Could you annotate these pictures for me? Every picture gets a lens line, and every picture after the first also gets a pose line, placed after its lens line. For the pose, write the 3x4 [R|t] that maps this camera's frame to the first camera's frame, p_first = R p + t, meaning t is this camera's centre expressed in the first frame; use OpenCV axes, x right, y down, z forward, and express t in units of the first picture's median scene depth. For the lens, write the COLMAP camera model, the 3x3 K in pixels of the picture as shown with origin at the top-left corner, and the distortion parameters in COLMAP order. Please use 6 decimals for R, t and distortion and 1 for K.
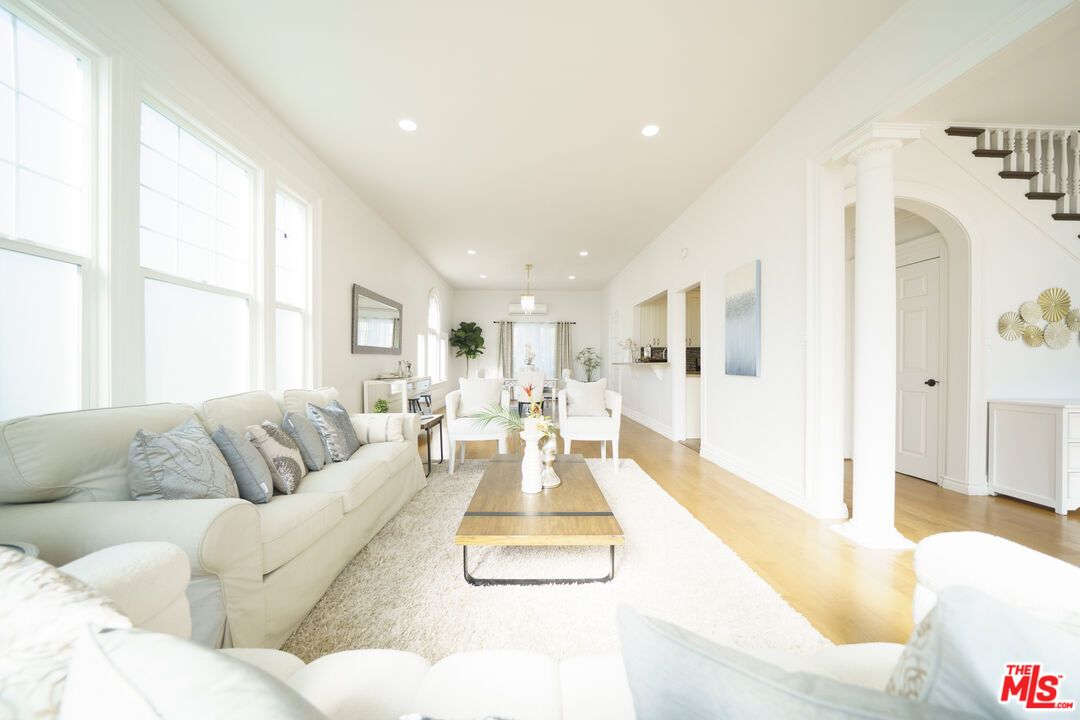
lens RADIAL K [[388.3, 0, 542.9], [0, 388.3, 361.3], [0, 0, 1]] dist [-0.005962, -0.000811]
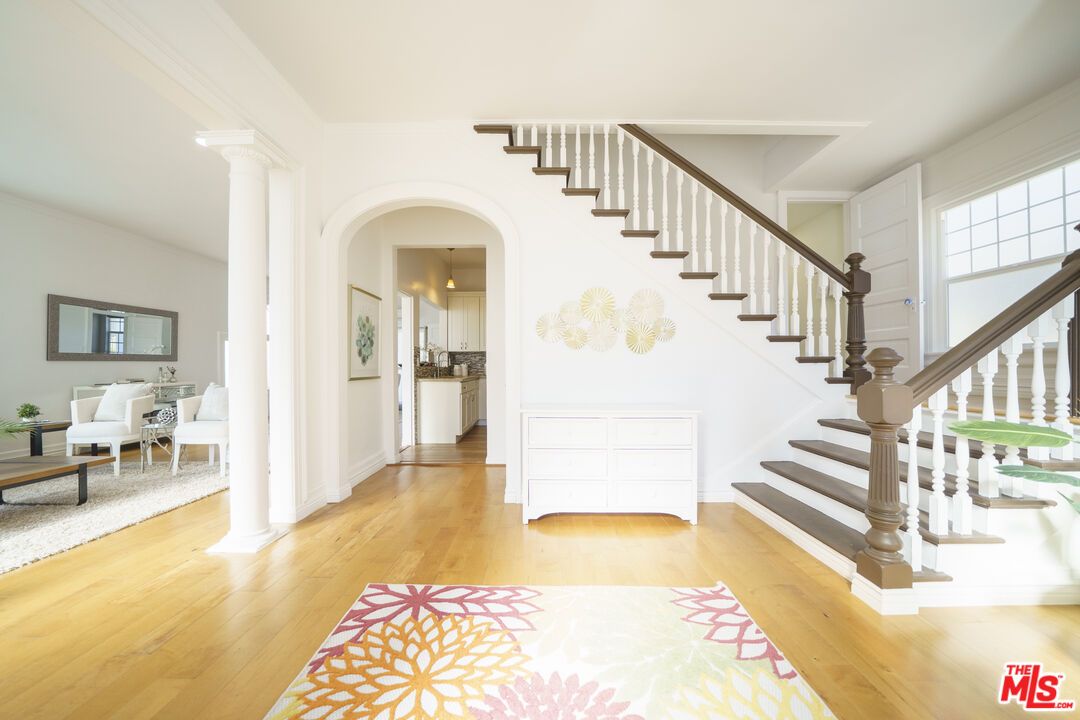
lens RADIAL K [[388.3, 0, 534.4], [0, 388.3, 365.3], [0, 0, 1]] dist [-0.005962, -0.000811]
pose [[0.999354, -0.006406, -0.035366, 1.210045], [0.006249, 0.999970, -0.004565, 0.007493], [0.035394, 0.004341, 0.999364, 0.020647]]
